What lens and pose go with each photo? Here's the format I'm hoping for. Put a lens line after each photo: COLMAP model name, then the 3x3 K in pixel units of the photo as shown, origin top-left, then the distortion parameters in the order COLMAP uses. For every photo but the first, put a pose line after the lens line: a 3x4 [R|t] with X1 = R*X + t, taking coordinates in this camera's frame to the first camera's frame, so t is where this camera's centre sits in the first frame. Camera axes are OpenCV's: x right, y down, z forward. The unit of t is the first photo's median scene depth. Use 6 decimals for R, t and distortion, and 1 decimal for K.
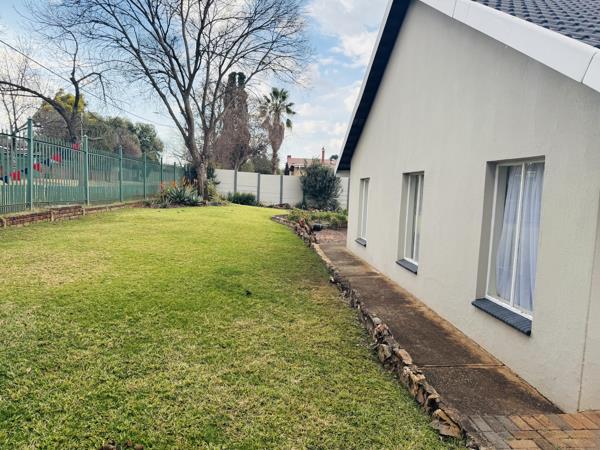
lens RADIAL K [[239.8, 0, 299.8], [0, 239.8, 225.0], [0, 0, 1]] dist [-0.000204, 0.000274]
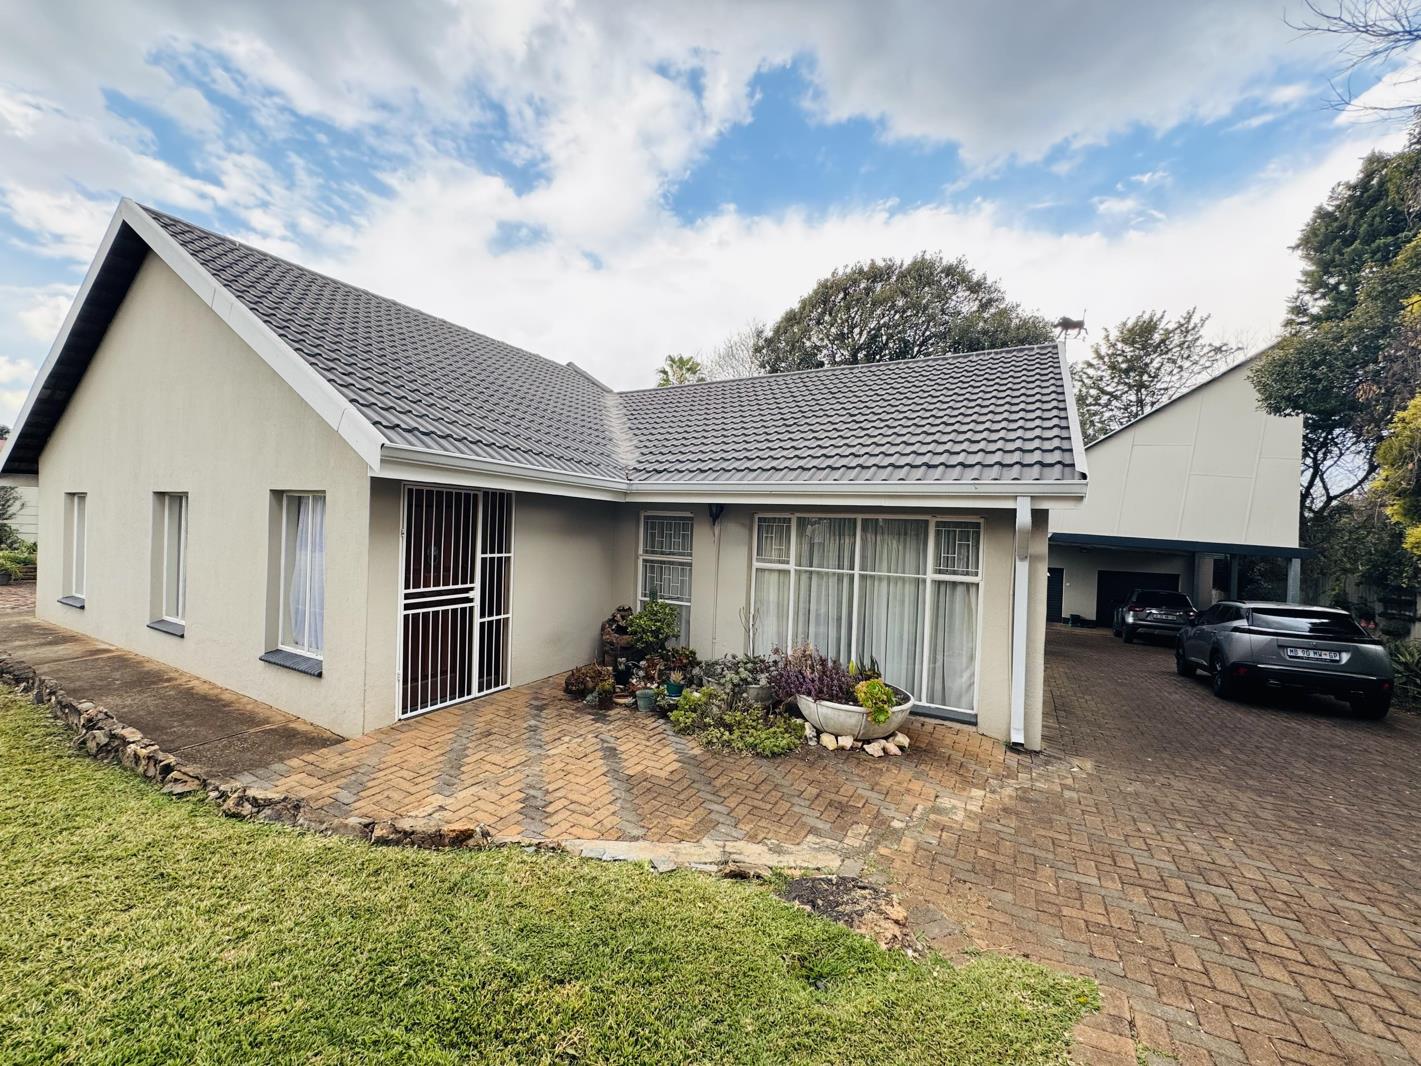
lens RADIAL K [[567.9, 0, 706.6], [0, 567.9, 534.4], [0, 0, 1]] dist [-0.000204, 0.000274]
pose [[0.536852, -0.028409, 0.843198, -0.101870], [0.041298, 0.999120, 0.007369, -0.055377], [-0.842665, 0.030866, 0.537553, -1.450891]]
